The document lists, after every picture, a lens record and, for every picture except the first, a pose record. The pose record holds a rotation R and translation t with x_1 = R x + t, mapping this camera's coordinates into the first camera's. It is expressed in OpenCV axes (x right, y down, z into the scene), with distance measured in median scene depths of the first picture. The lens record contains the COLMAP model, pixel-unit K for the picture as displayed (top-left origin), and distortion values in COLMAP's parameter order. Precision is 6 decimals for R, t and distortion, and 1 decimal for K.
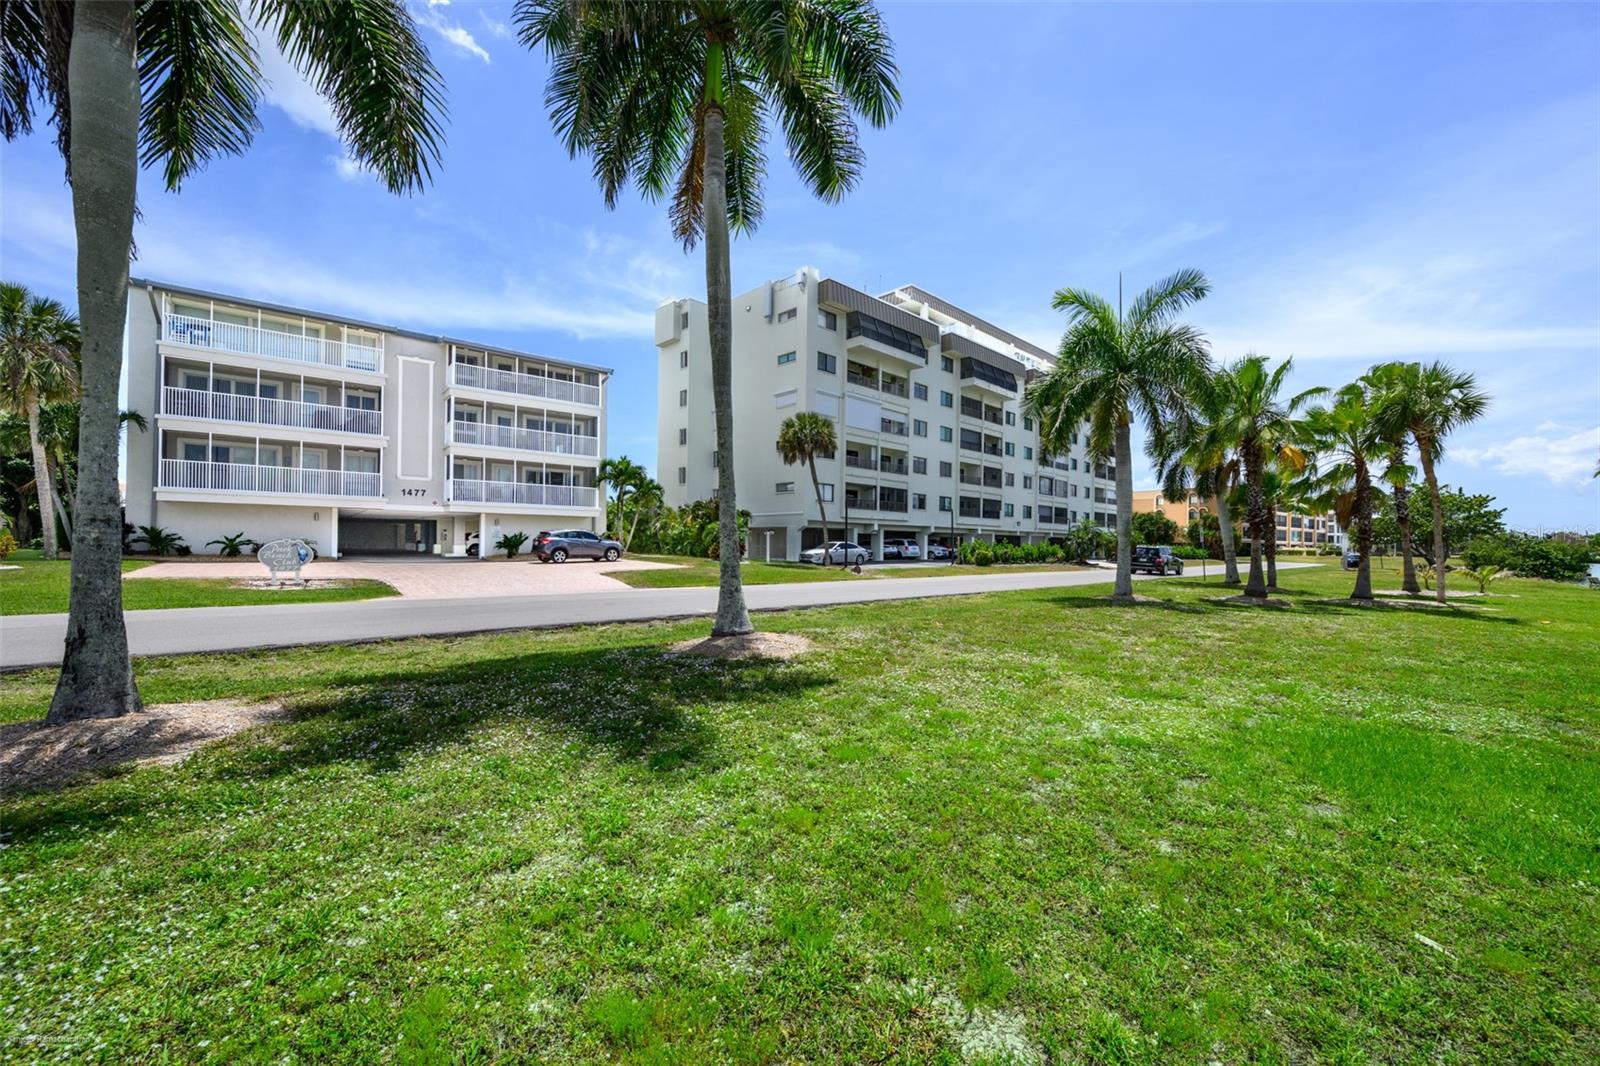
lens RADIAL K [[678.0, 0, 799.3], [0, 678.0, 542.2], [0, 0, 1]] dist [-0.002666, 0.000070]
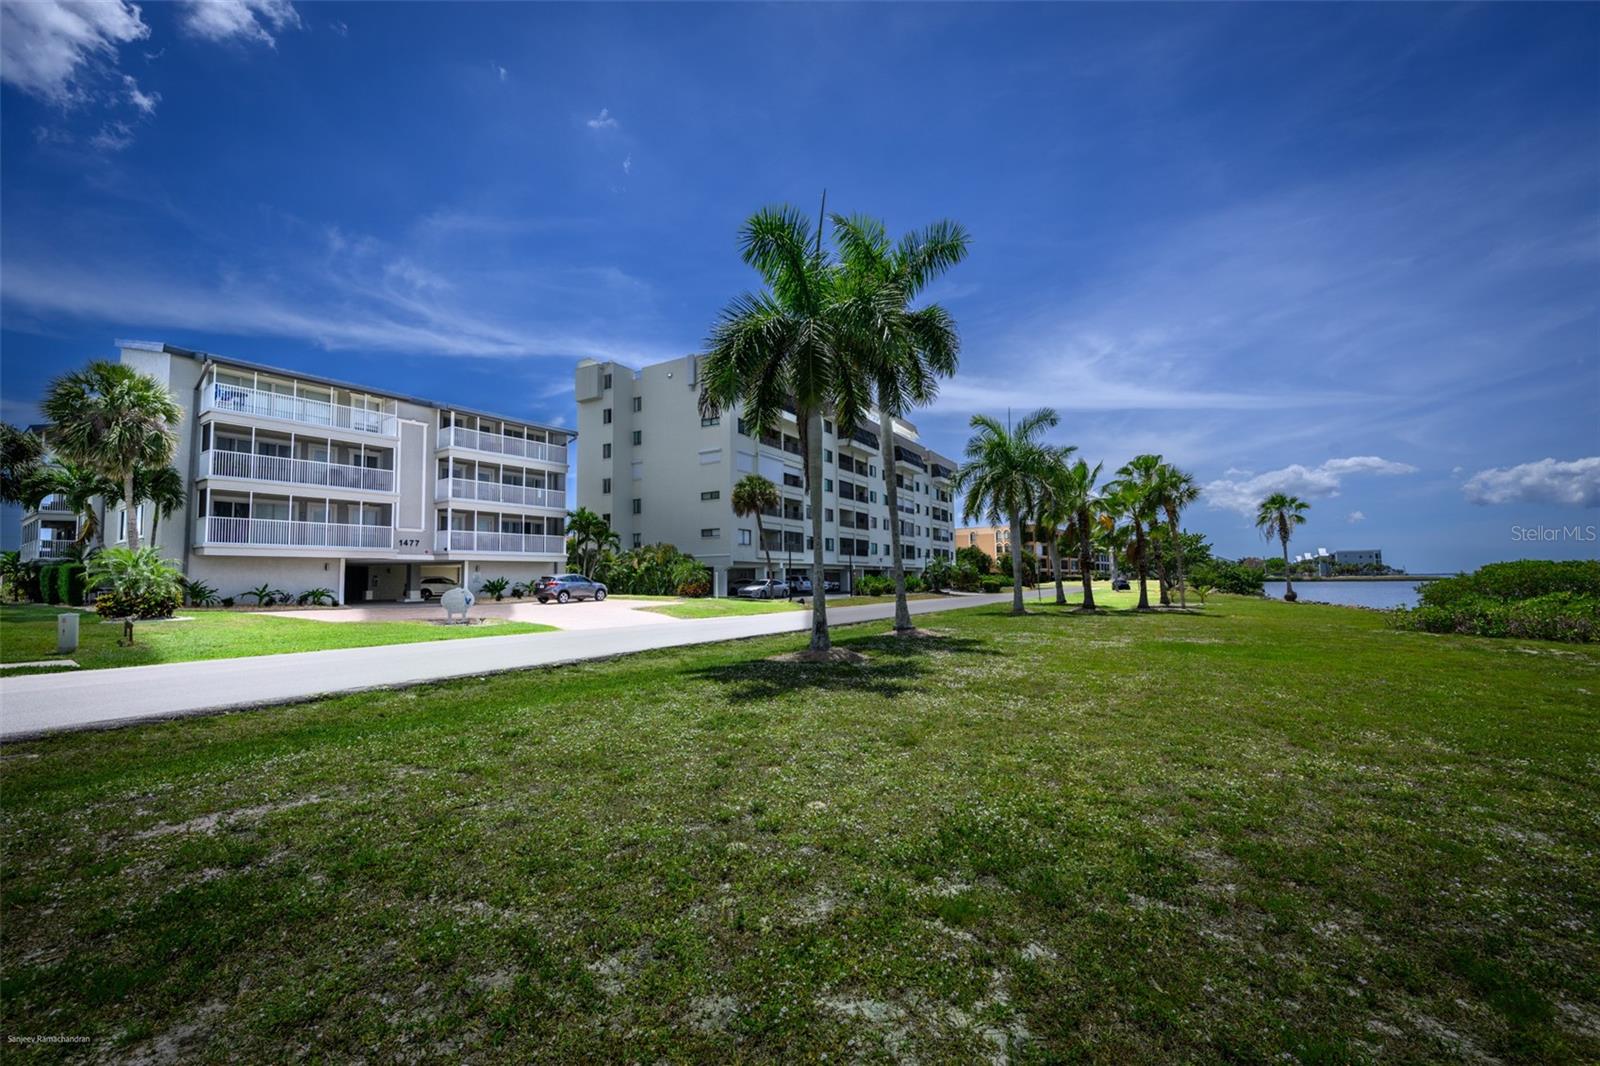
lens RADIAL K [[703.4, 0, 807.6], [0, 703.4, 531.9], [0, 0, 1]] dist [0.001041, 0.000089]
pose [[0.959765, -0.003554, 0.280781, -0.249708], [0.021422, 0.997933, -0.060592, -0.008047], [-0.279985, 0.064169, 0.957857, -0.242143]]
